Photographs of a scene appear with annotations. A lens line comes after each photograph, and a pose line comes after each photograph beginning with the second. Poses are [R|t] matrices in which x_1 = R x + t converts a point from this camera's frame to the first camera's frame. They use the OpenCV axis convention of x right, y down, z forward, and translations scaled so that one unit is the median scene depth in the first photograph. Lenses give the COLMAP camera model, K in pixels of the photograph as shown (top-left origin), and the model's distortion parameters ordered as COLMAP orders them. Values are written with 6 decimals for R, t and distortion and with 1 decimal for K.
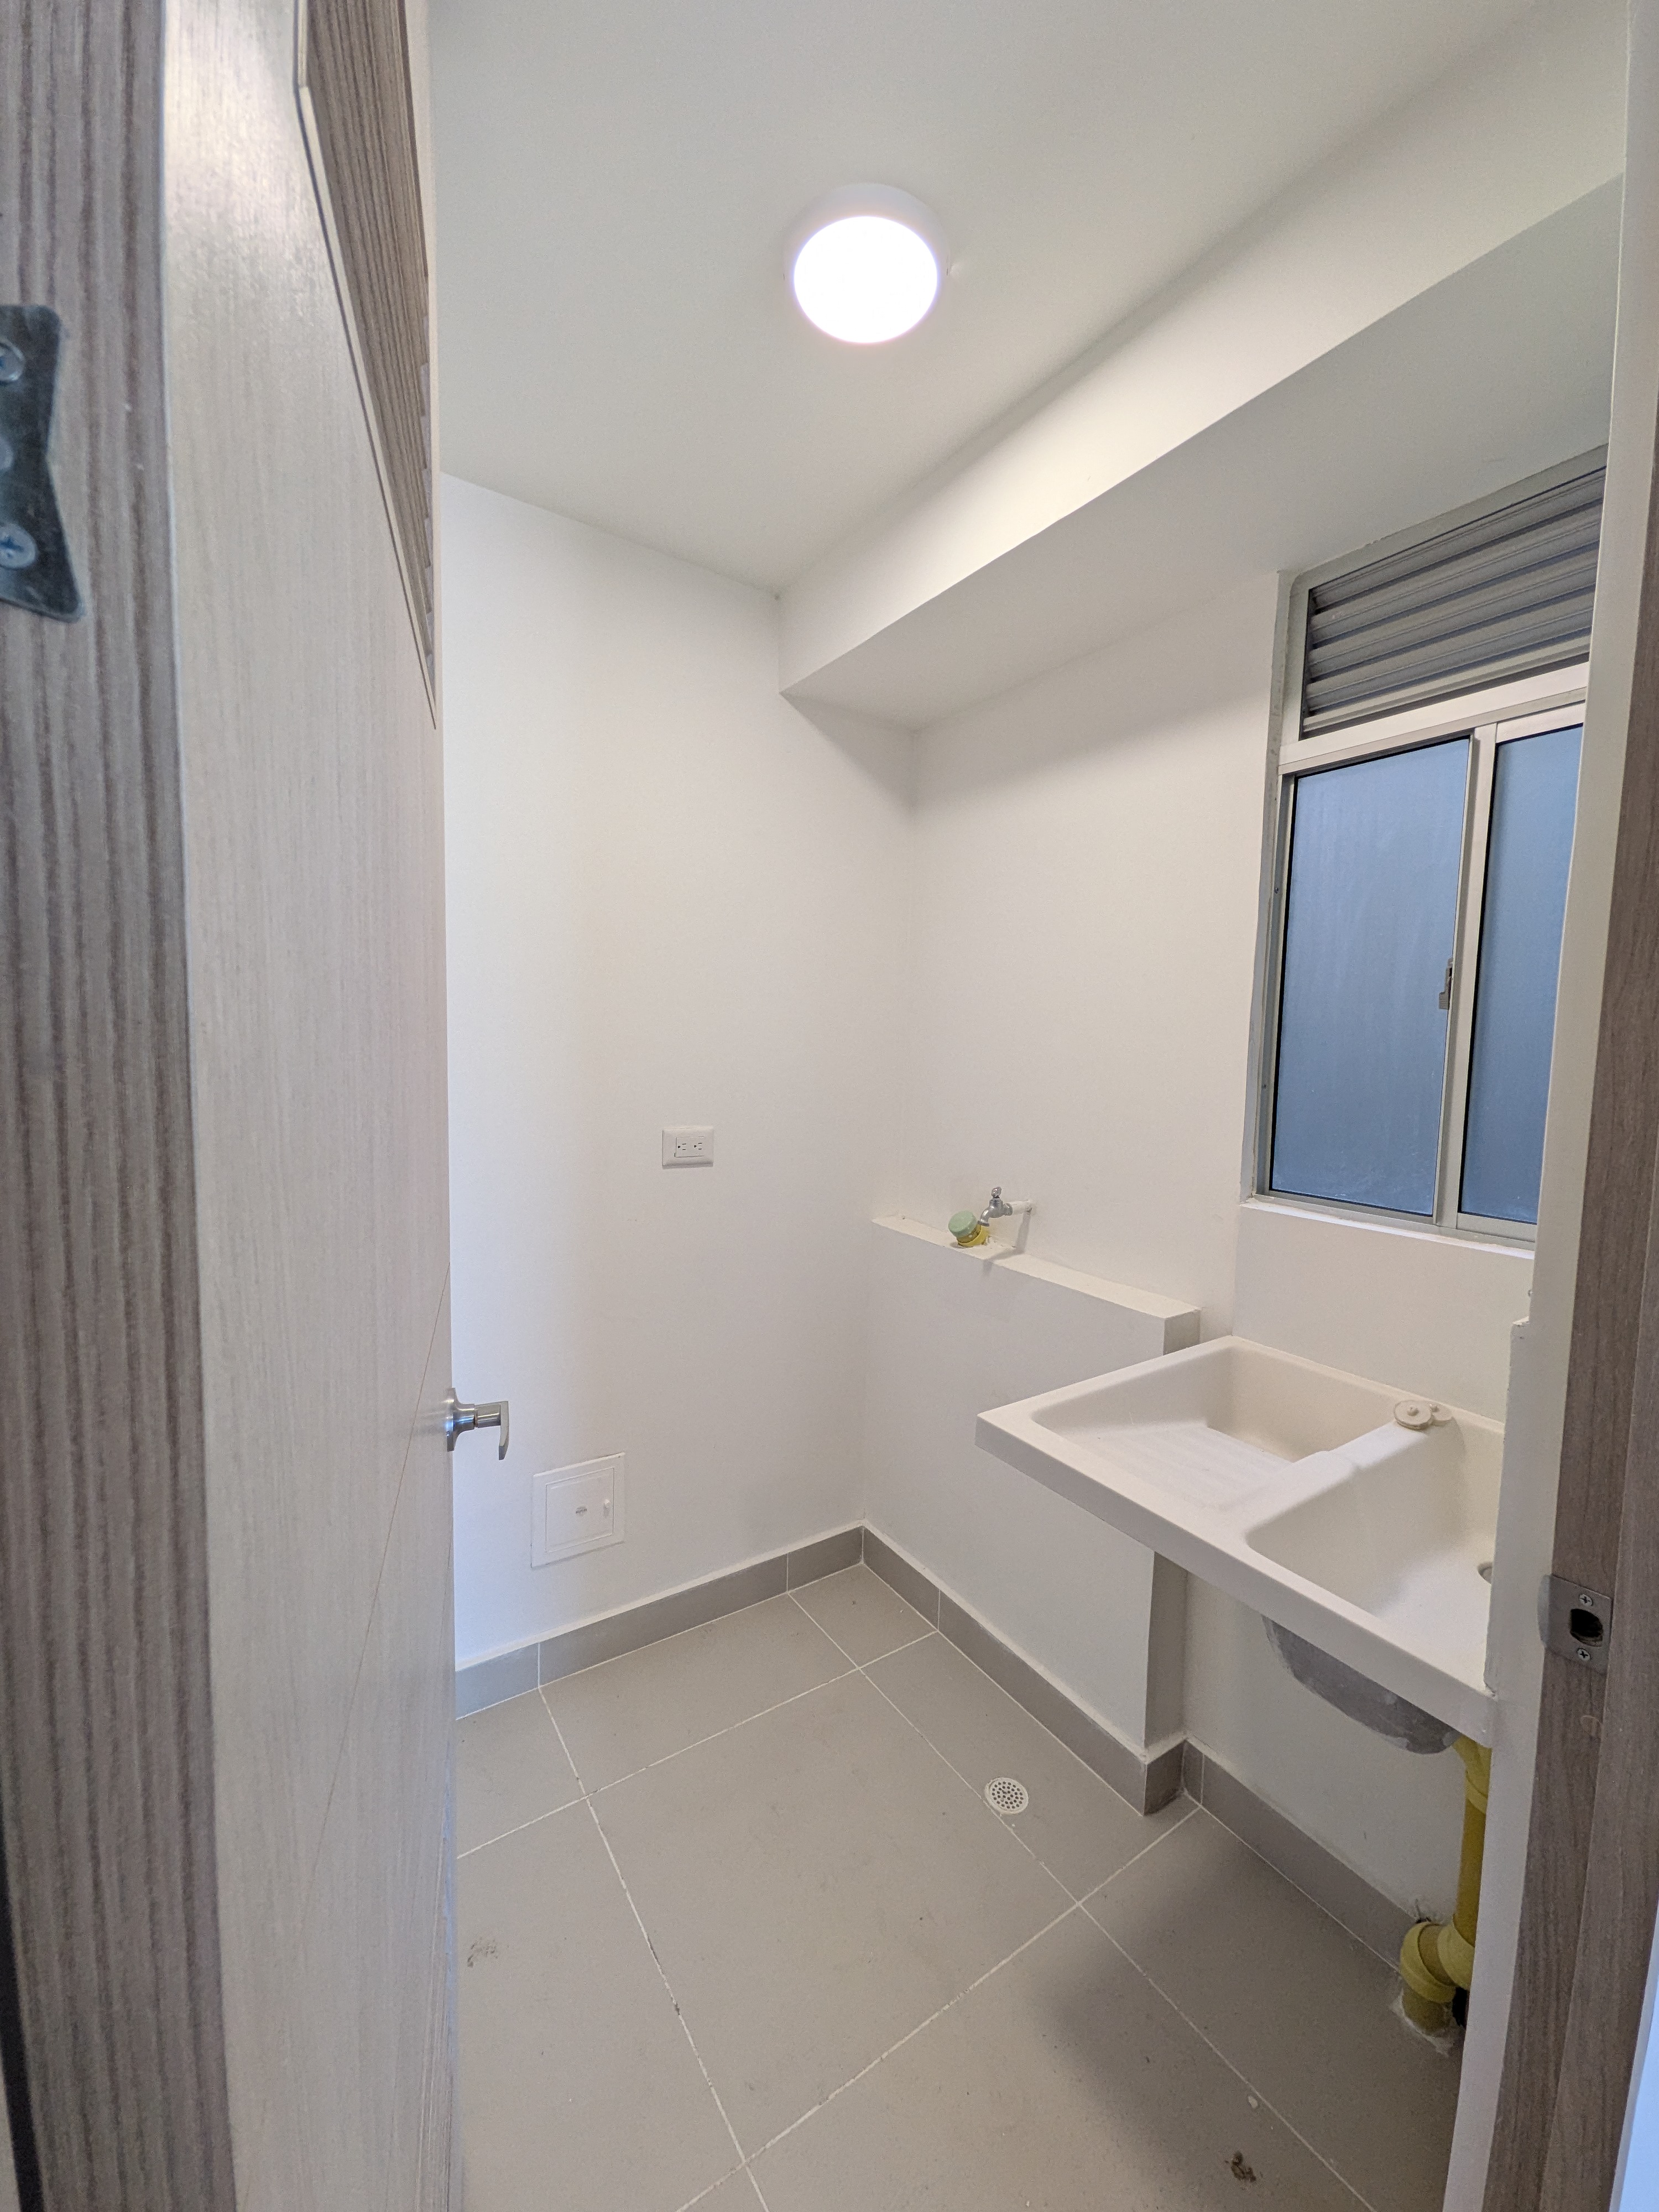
lens RADIAL K [[883.8, 0, 823.9], [0, 883.8, 1091.5], [0, 0, 1]] dist [0.010474, -0.000981]
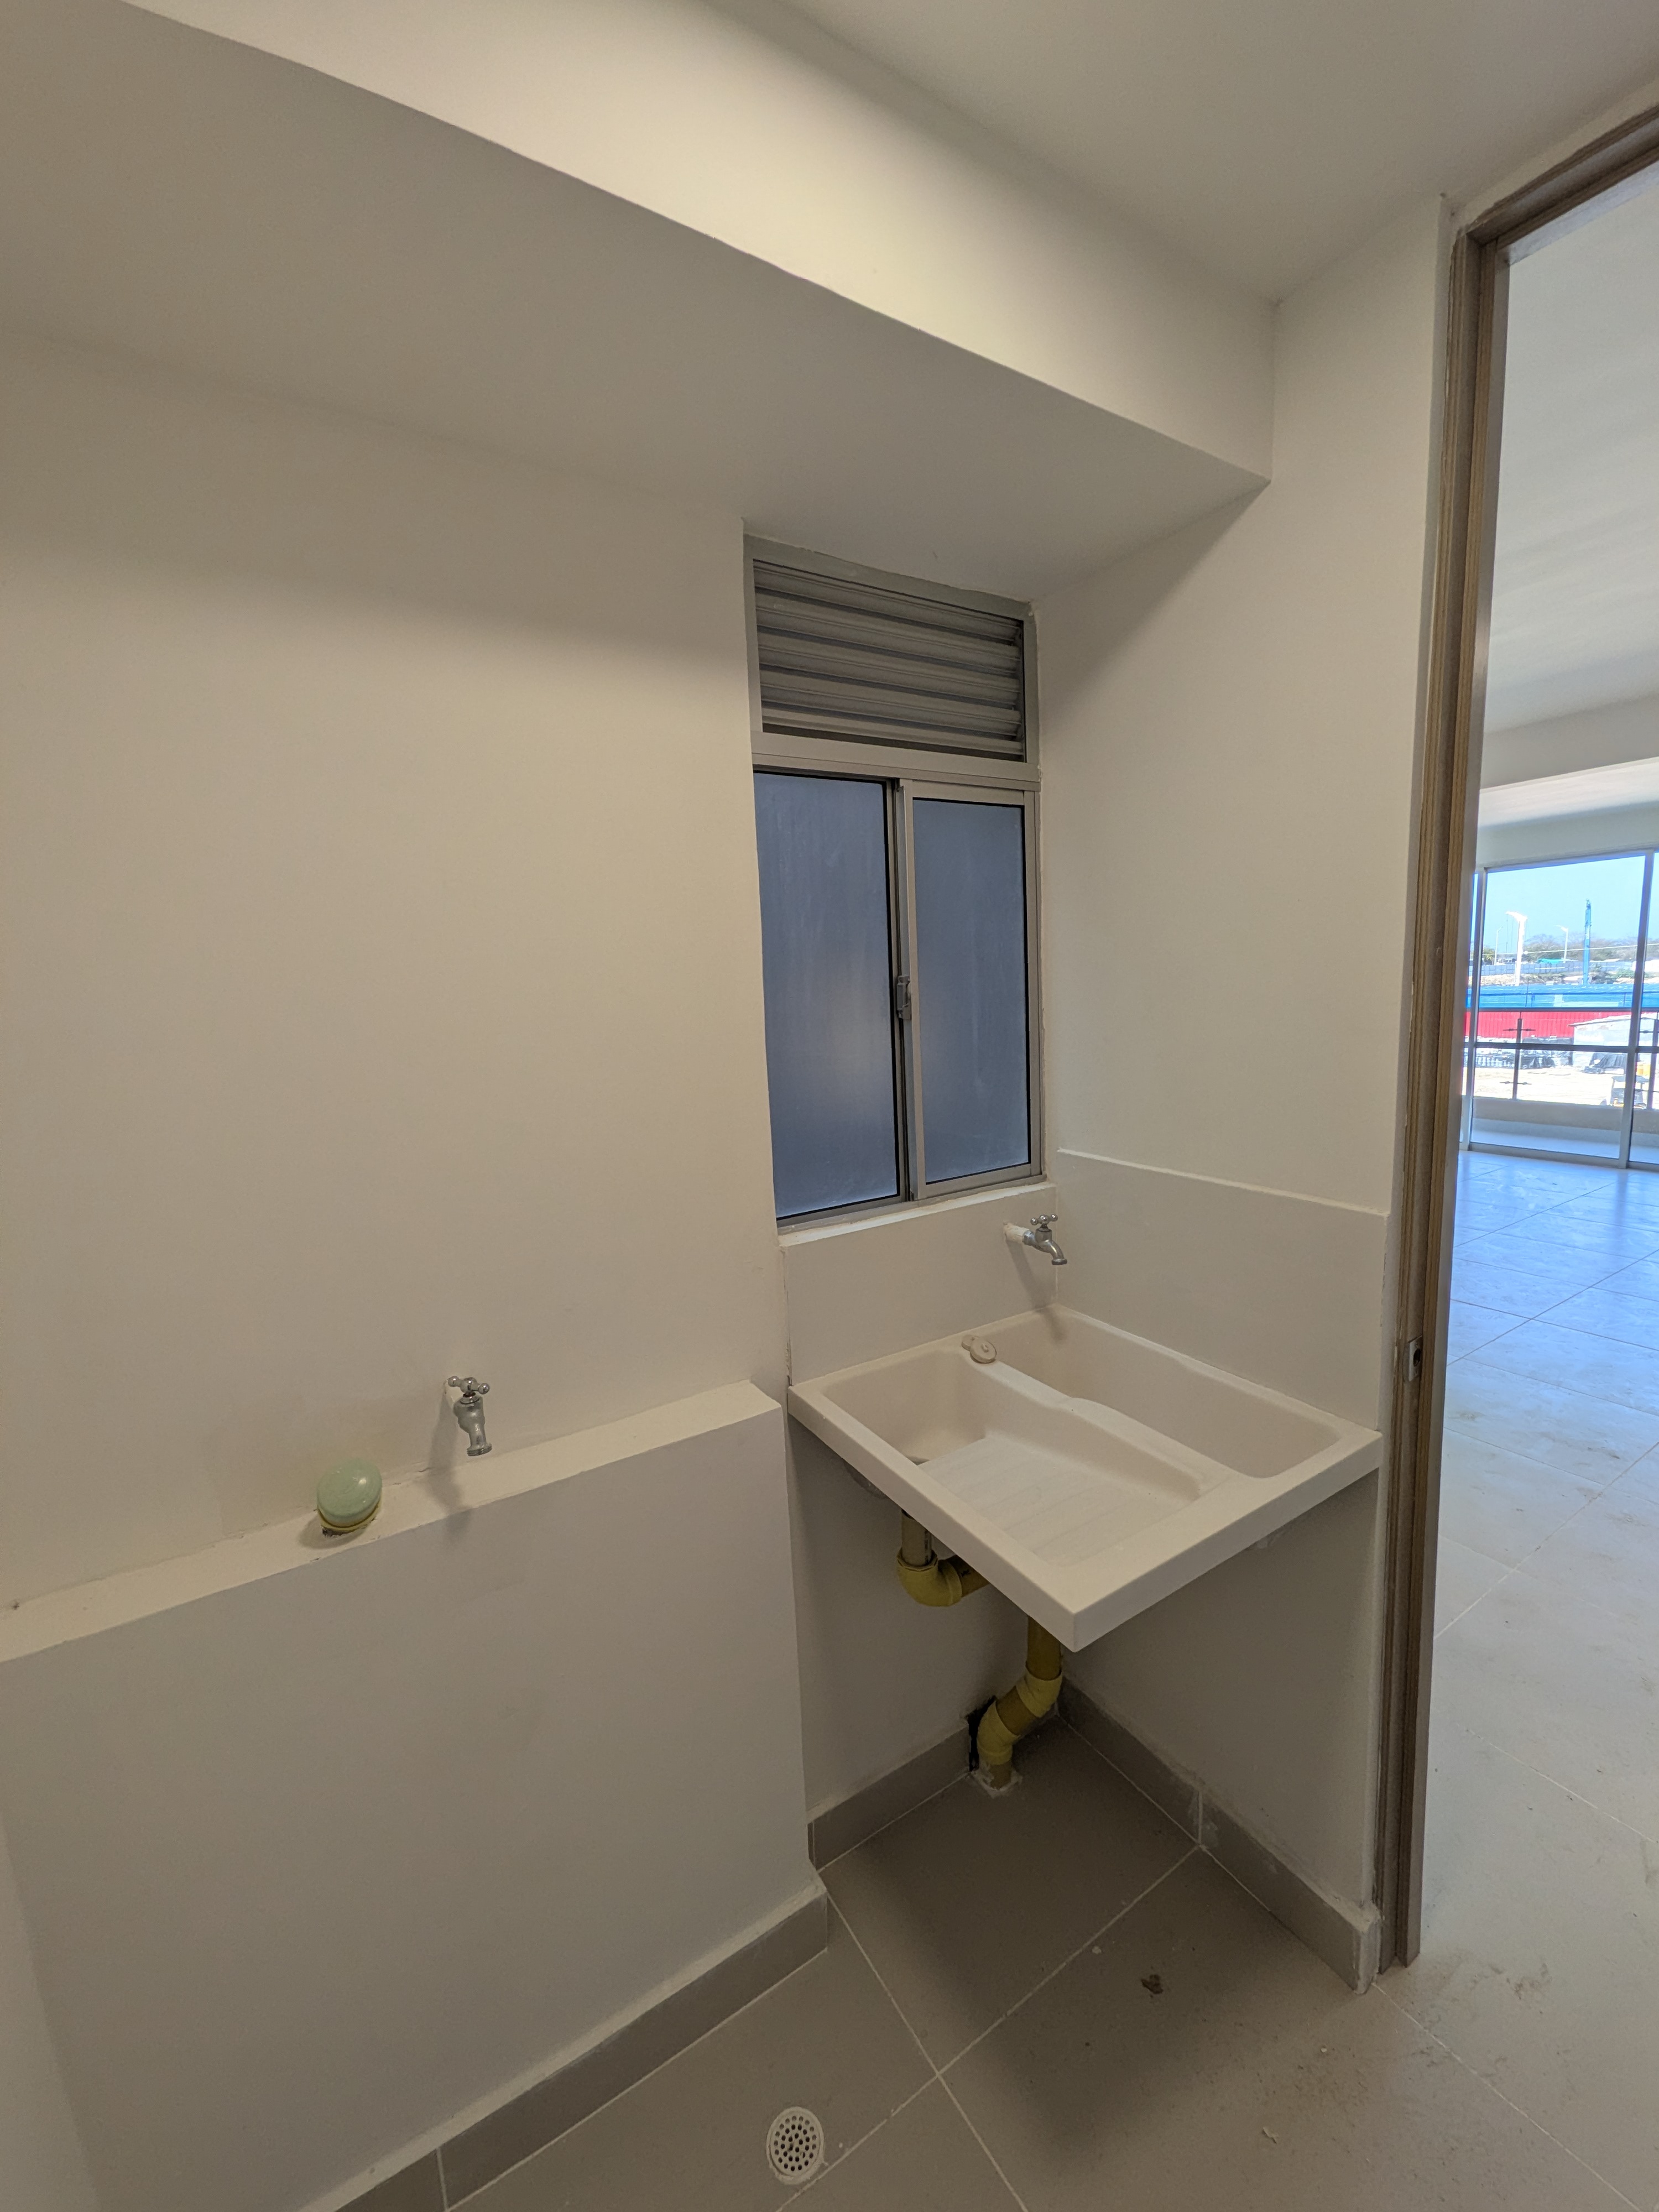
lens RADIAL K [[883.8, 0, 821.1], [0, 883.8, 1101.4], [0, 0, 1]] dist [0.010474, -0.000981]
pose [[0.032268, -0.161682, 0.986315, -0.416709], [0.127692, 0.979409, 0.156373, -0.161422], [-0.991289, 0.120899, 0.052249, 0.945903]]
